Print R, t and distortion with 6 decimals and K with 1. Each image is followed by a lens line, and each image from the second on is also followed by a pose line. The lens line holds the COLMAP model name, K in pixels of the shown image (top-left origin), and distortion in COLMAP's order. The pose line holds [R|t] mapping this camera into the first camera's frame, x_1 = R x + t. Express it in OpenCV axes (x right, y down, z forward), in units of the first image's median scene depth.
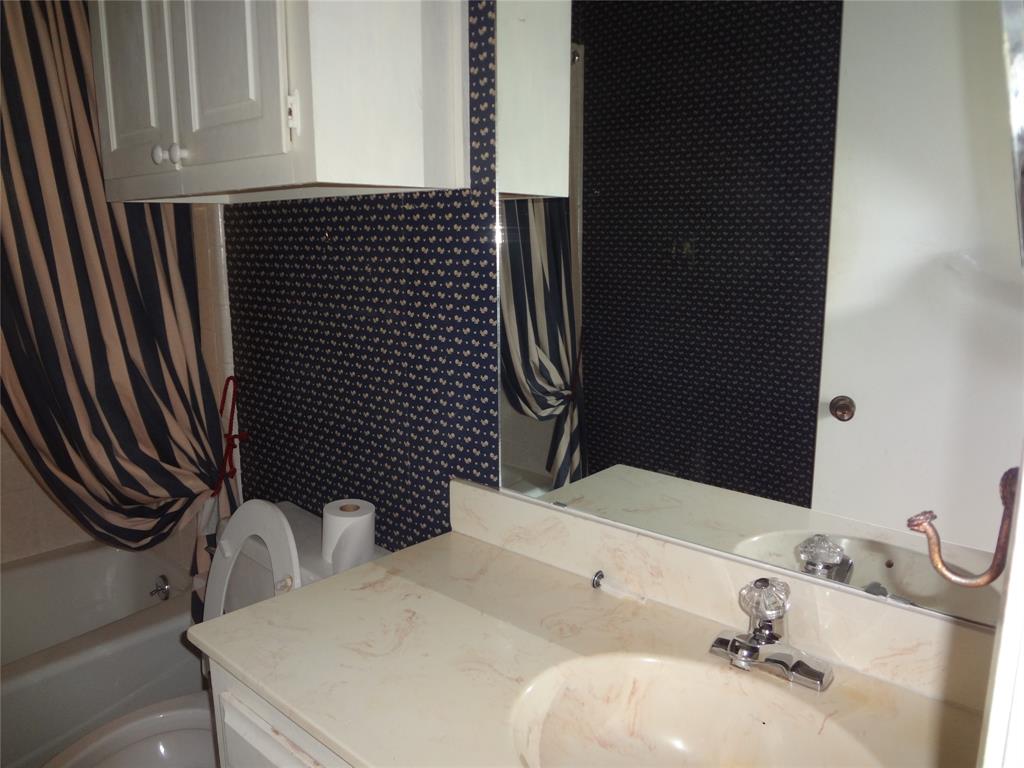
lens RADIAL K [[756.7, 0, 509.6], [0, 756.7, 385.8], [0, 0, 1]] dist [-0.032990, -0.011285]
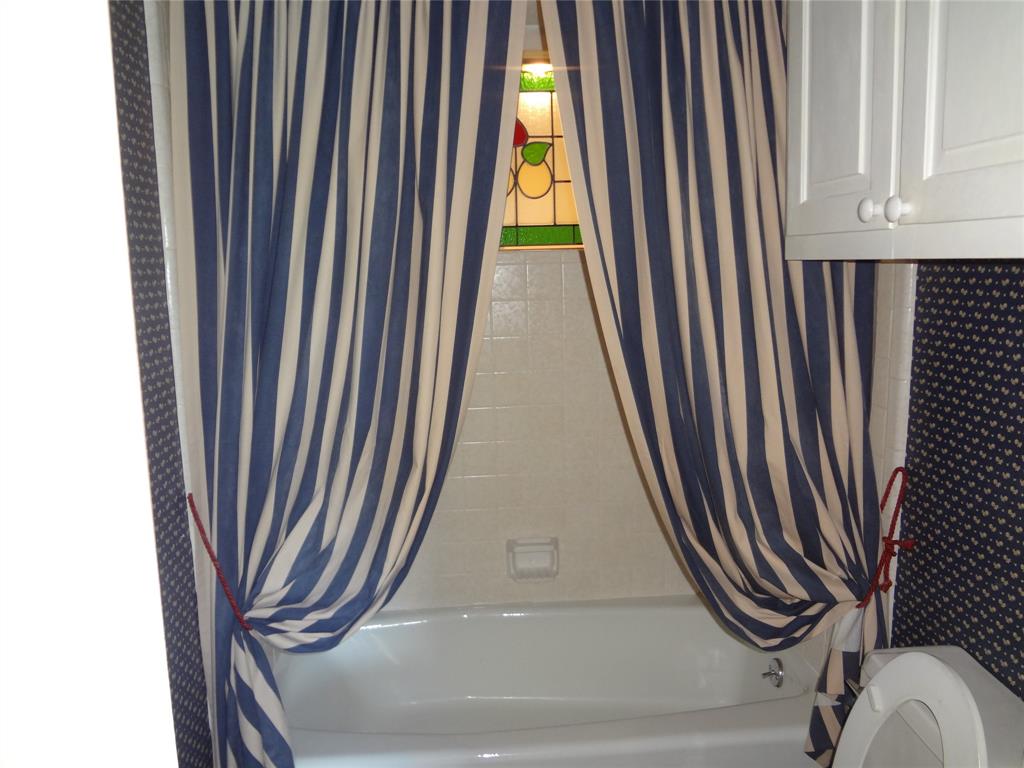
lens RADIAL K [[756.7, 0, 511.5], [0, 756.7, 382.6], [0, 0, 1]] dist [-0.032990, -0.011285]
pose [[0.713309, 0.098287, -0.693924, -0.124460], [-0.119604, 0.992665, 0.017655, -0.070389], [0.690569, 0.070403, 0.719832, 0.132449]]
